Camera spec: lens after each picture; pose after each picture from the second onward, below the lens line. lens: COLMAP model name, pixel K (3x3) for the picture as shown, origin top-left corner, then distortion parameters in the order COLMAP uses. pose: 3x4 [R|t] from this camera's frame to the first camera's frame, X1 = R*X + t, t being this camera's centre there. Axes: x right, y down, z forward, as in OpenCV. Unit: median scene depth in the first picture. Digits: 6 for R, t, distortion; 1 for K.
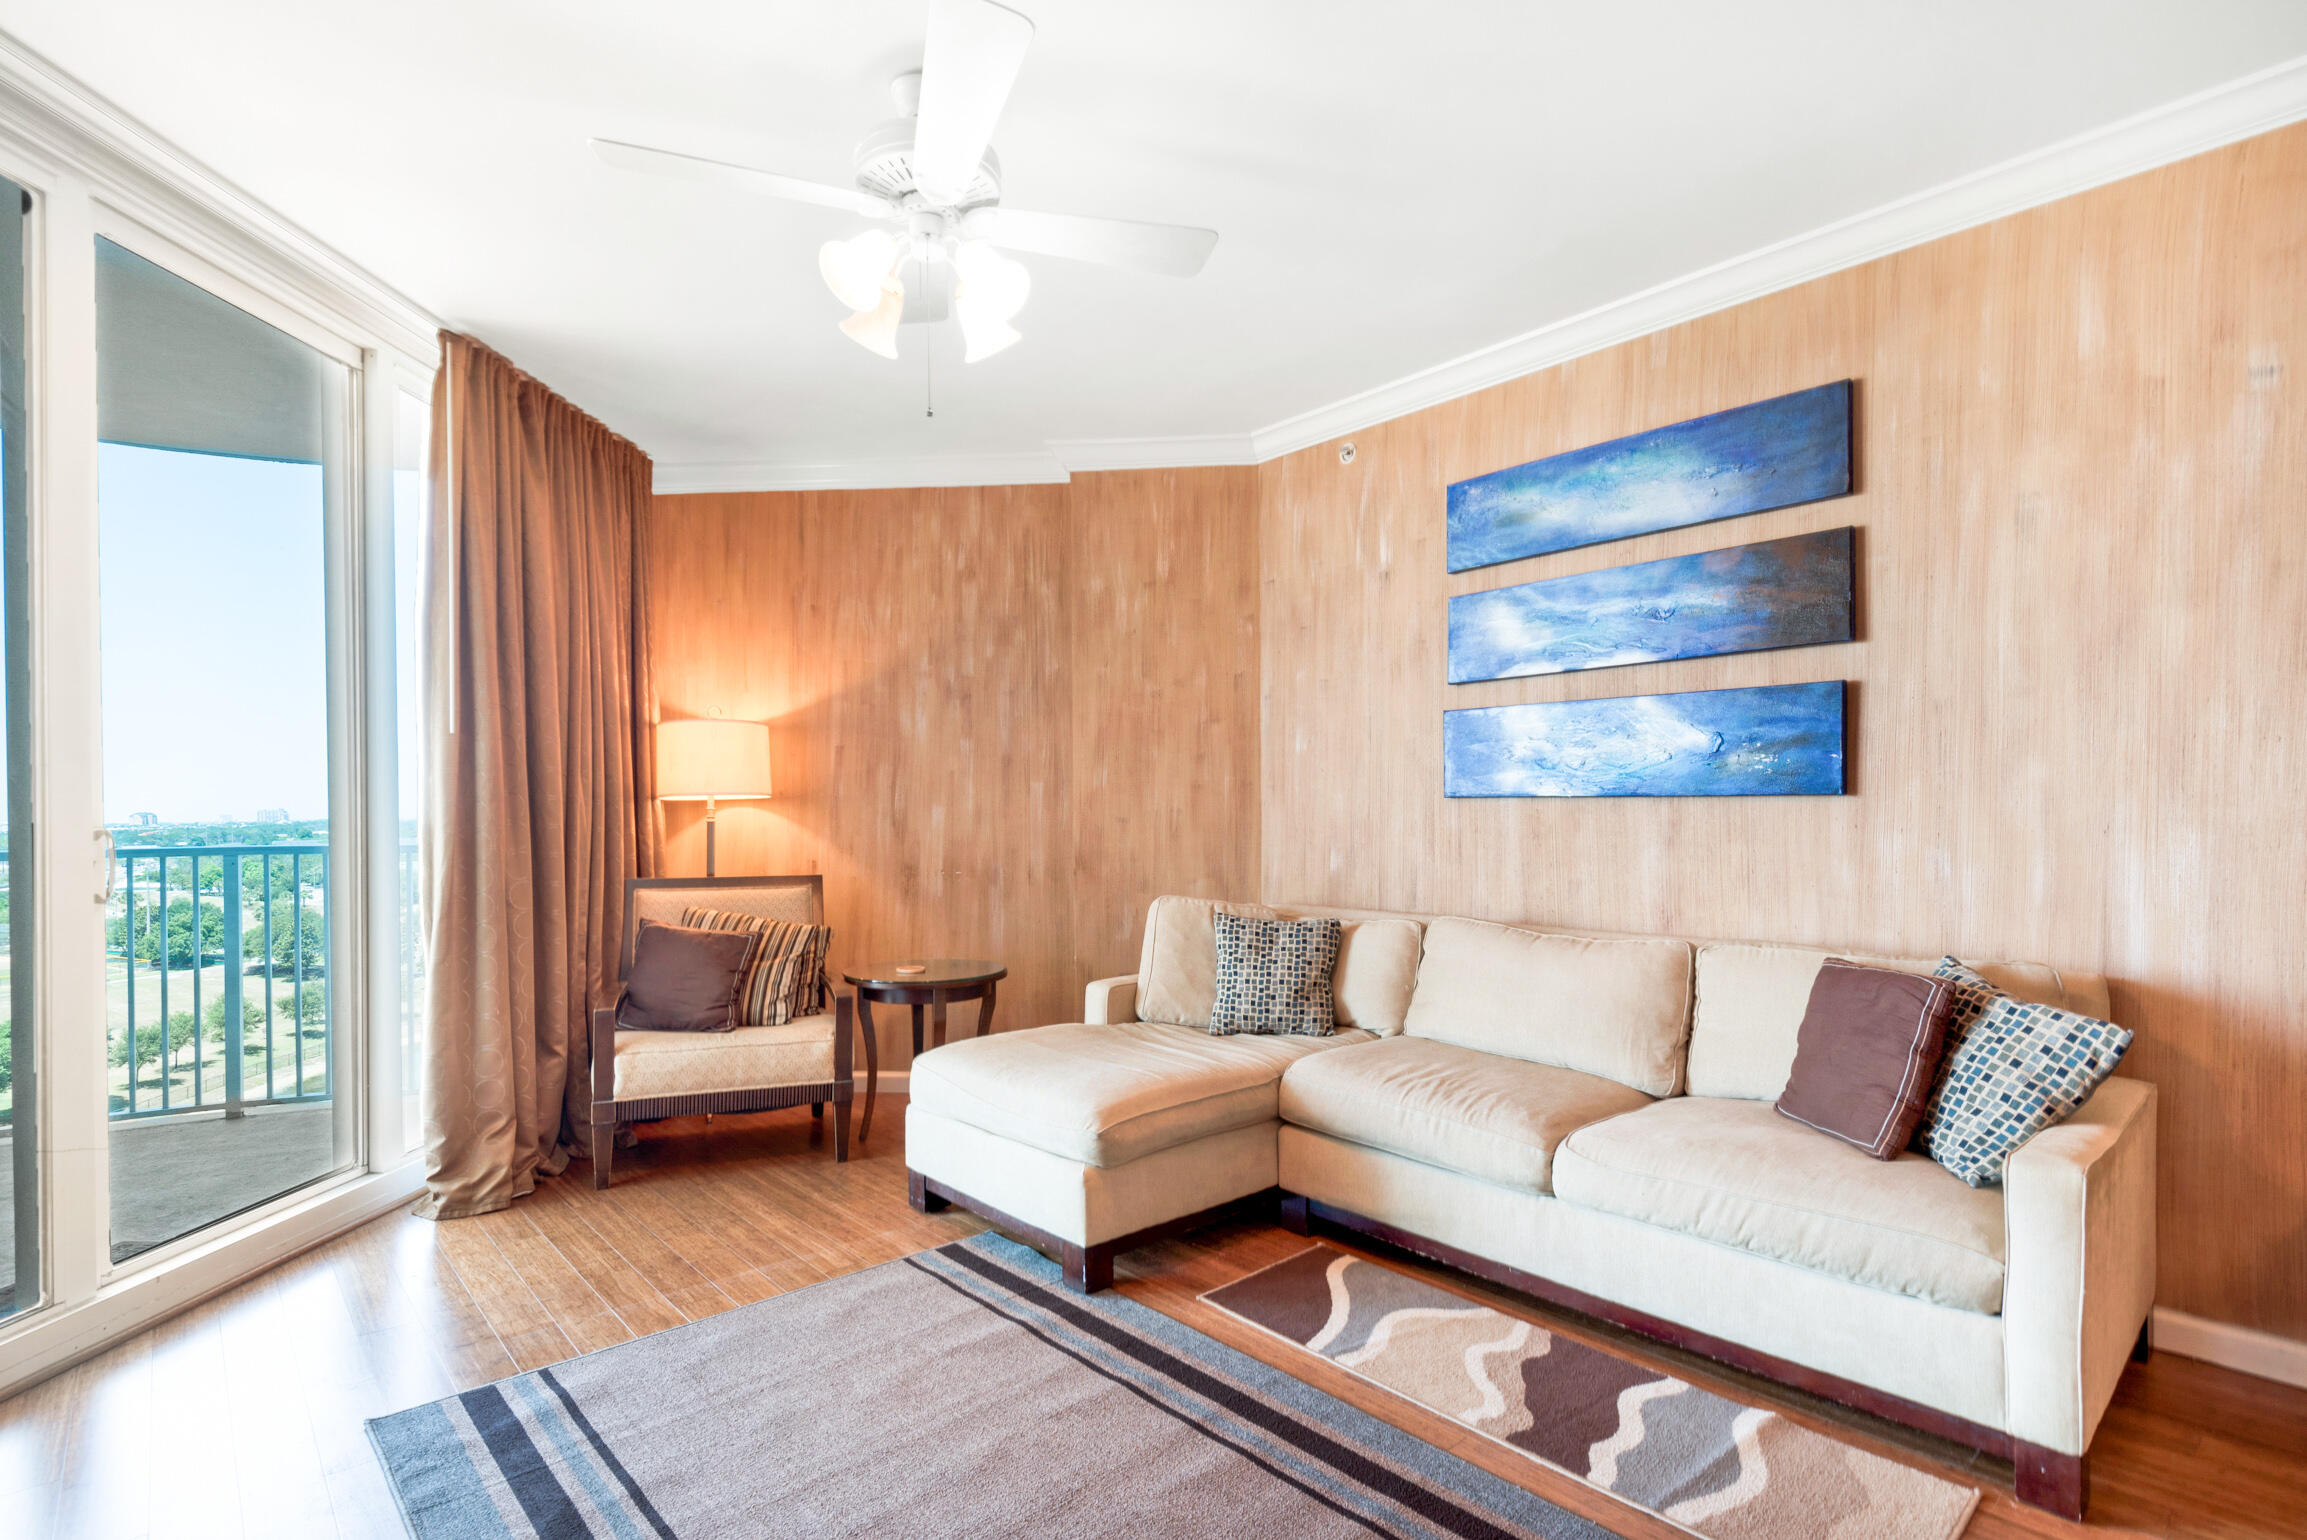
lens RADIAL K [[1097.8, 0, 1155.8], [0, 1097.8, 816.6], [0, 0, 1]] dist [0.027611, -0.001302]
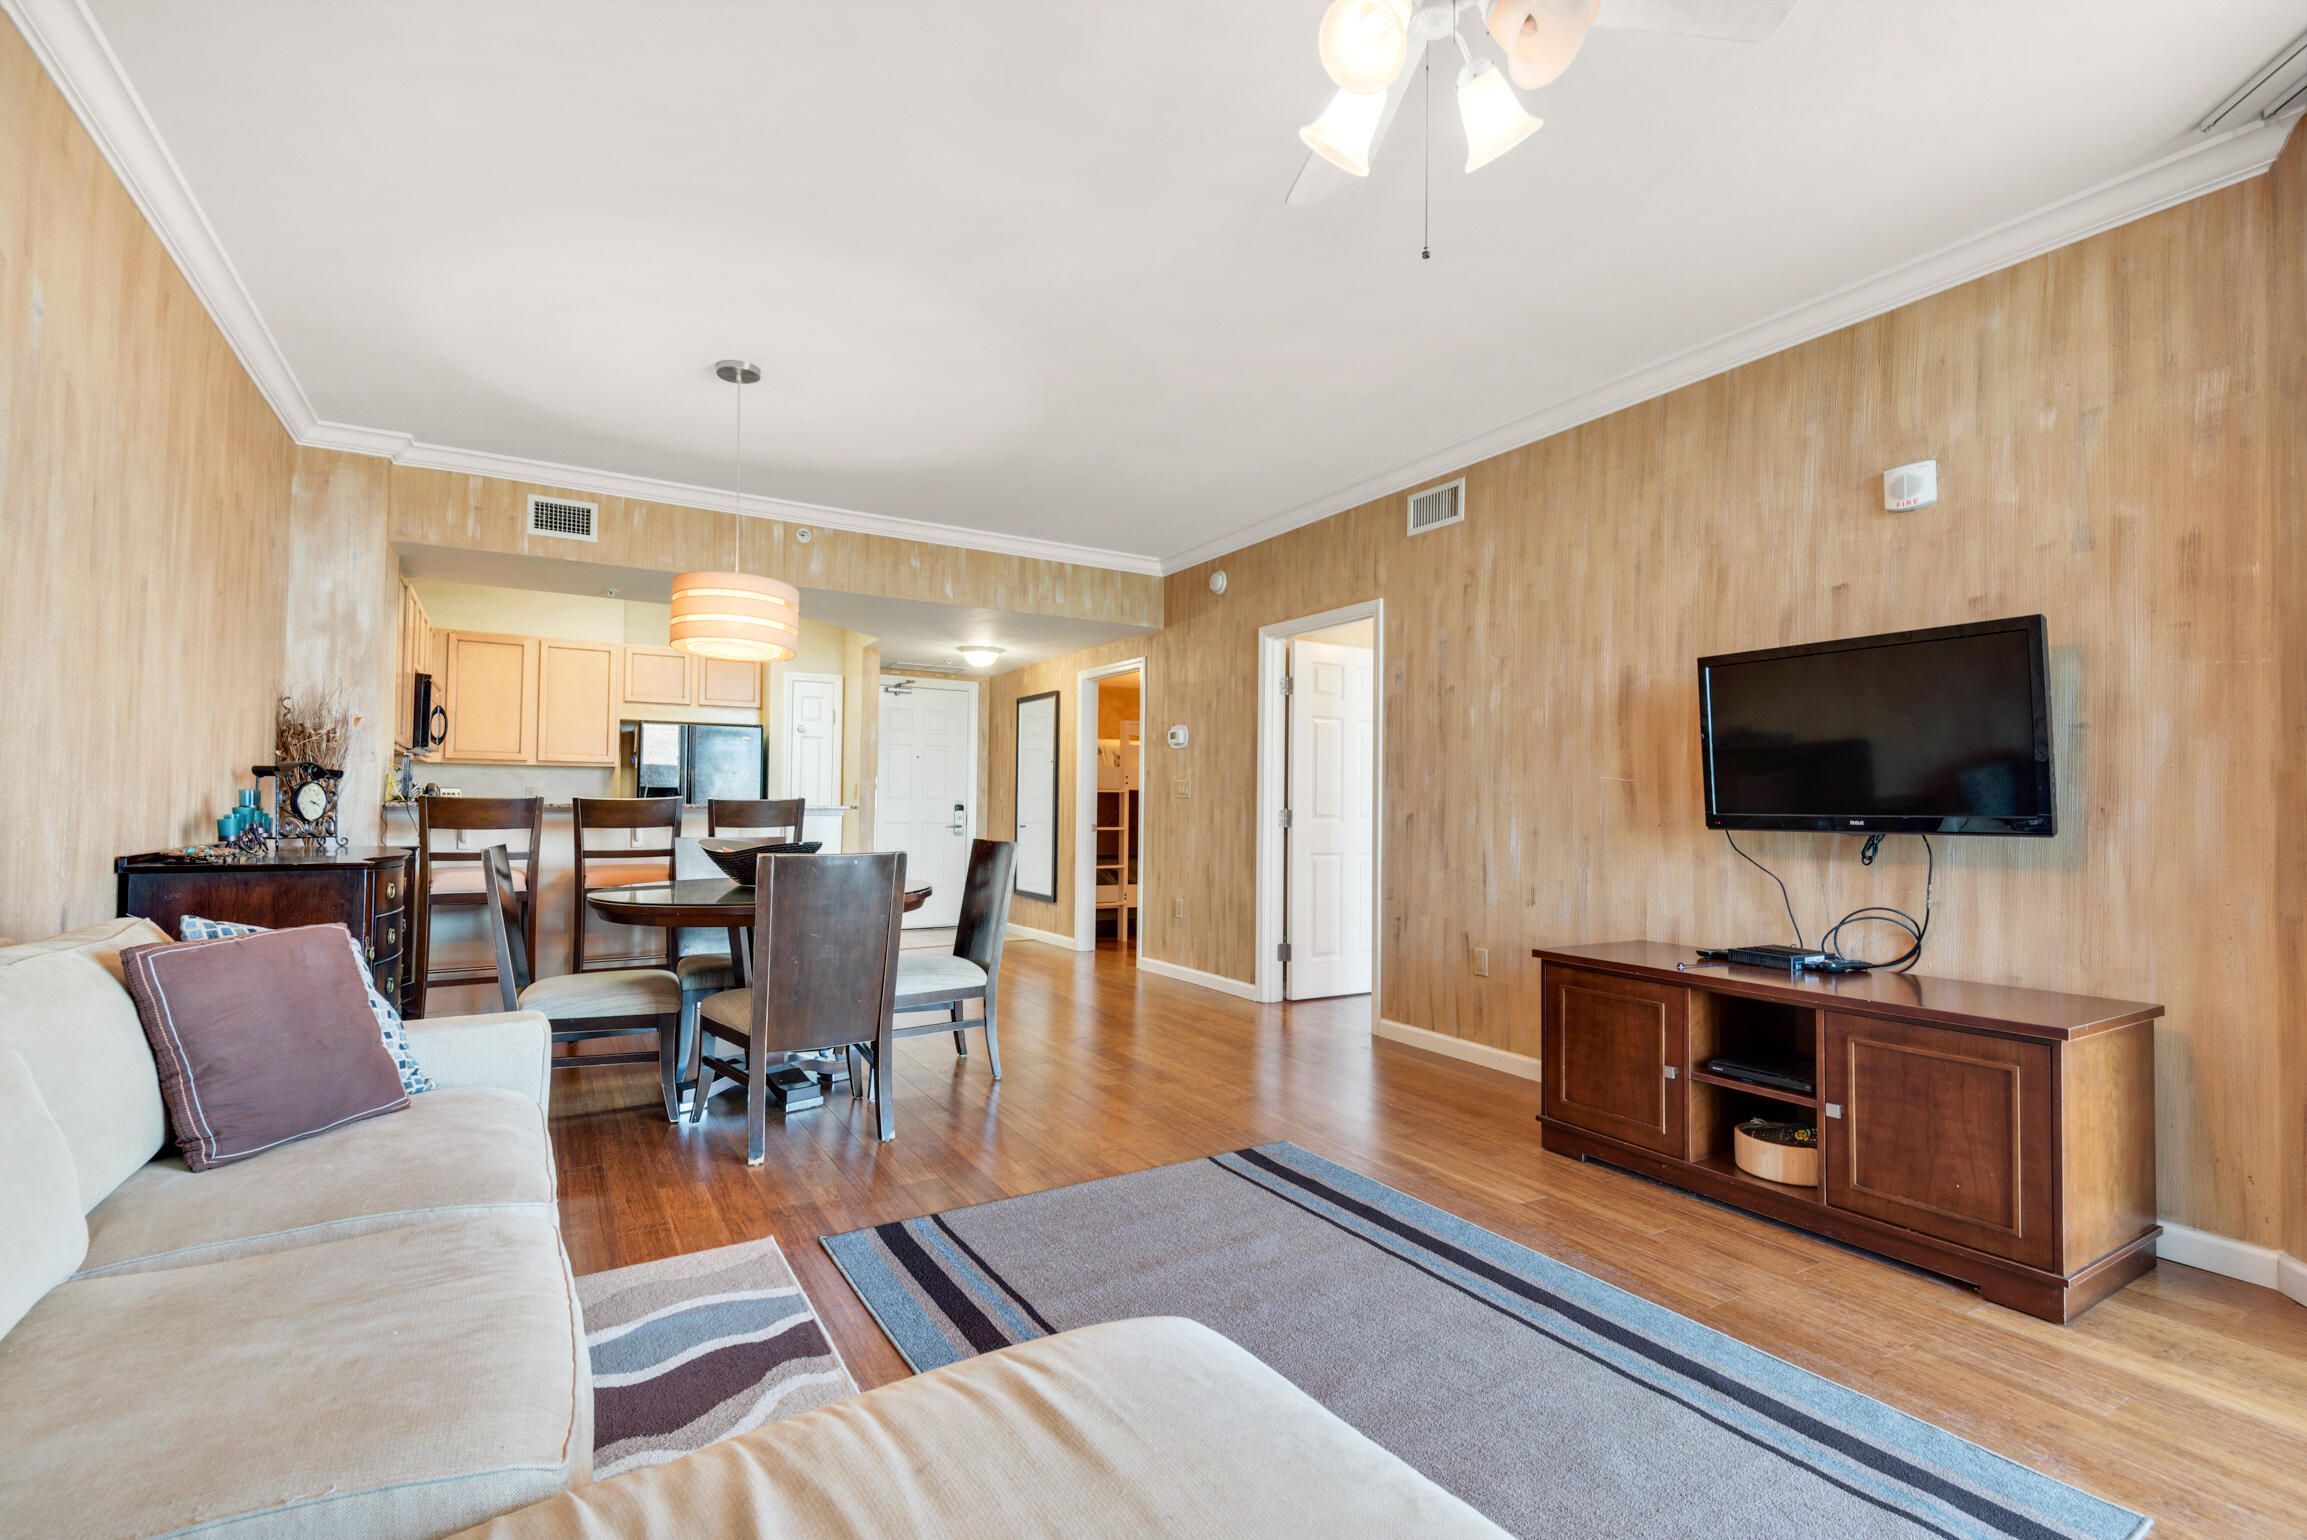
lens RADIAL K [[1023.0, 0, 1120.9], [0, 1023.0, 779.8], [0, 0, 1]] dist [0.030790, -0.019945]
pose [[-0.971356, 0.000182, 0.237631, -0.099149], [-0.005958, 0.999667, -0.025122, 0.025383], [-0.237556, -0.025818, -0.971031, 1.039453]]
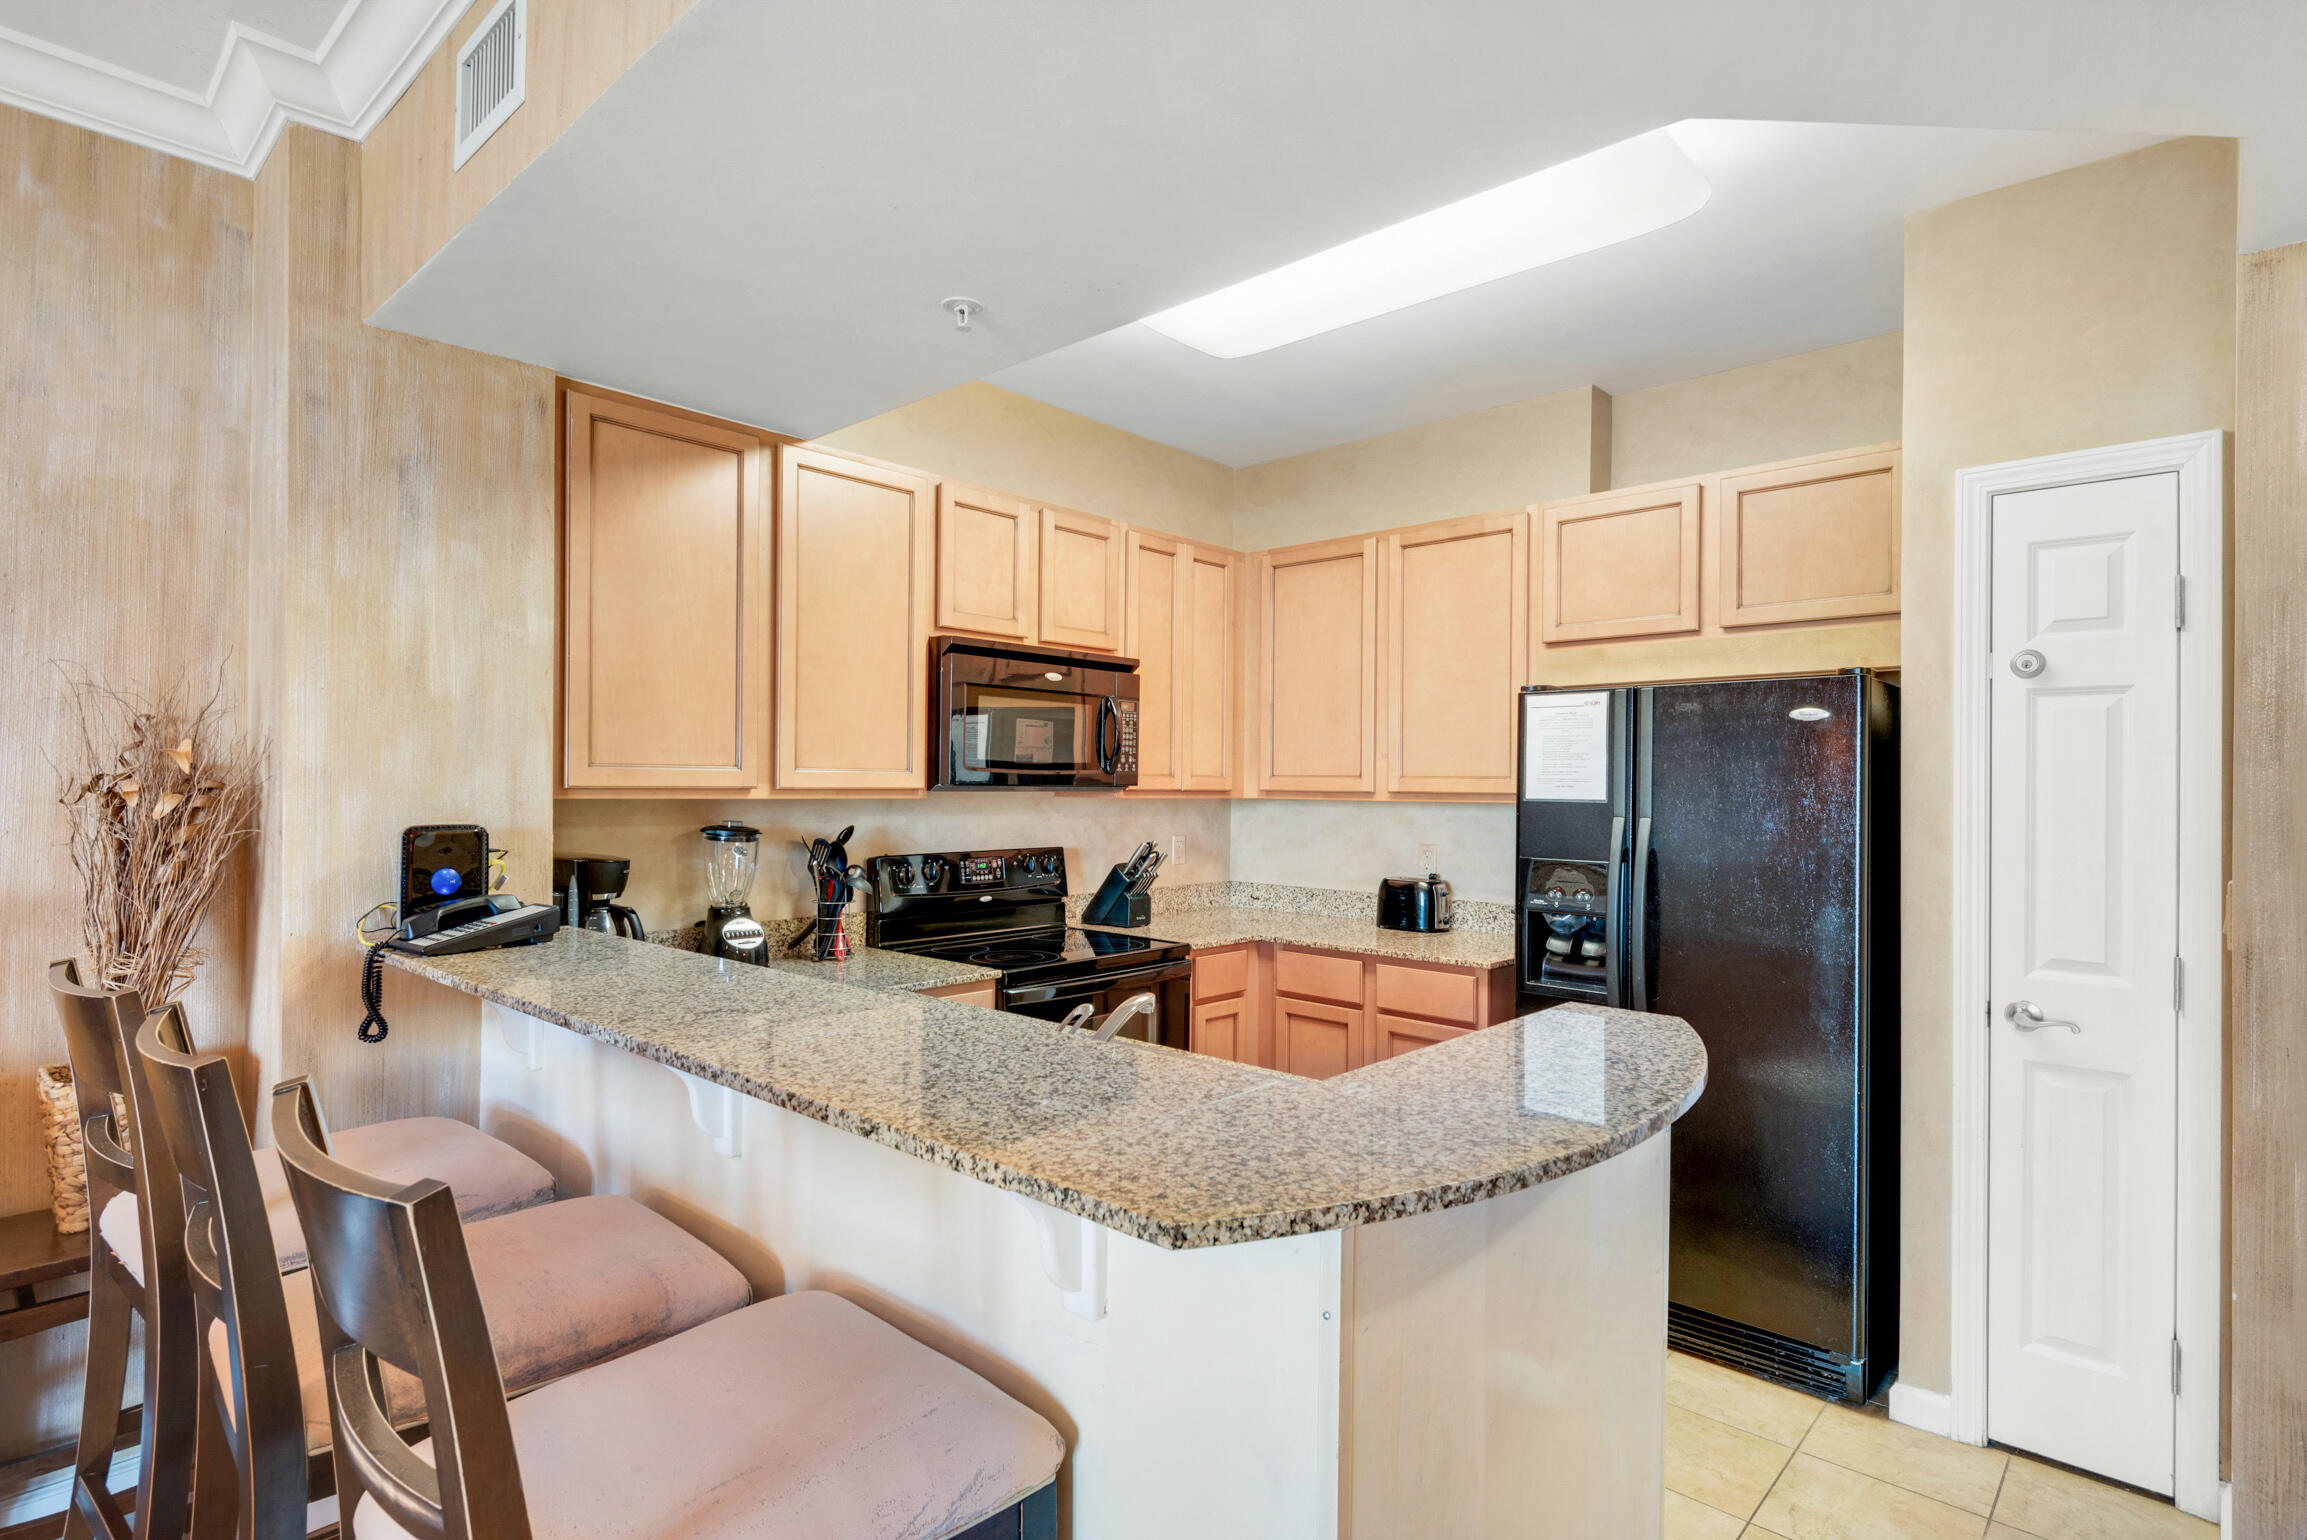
lens RADIAL K [[1149.3, 0, 1103.9], [0, 1149.3, 785.0], [0, 0, 1]] dist [-0.000986, -0.000920]
pose [[-0.076335, 0.003077, 0.997077, 0.462497], [-0.008081, 0.999960, -0.003705, -0.057804], [-0.997049, -0.008340, -0.076308, -0.340208]]
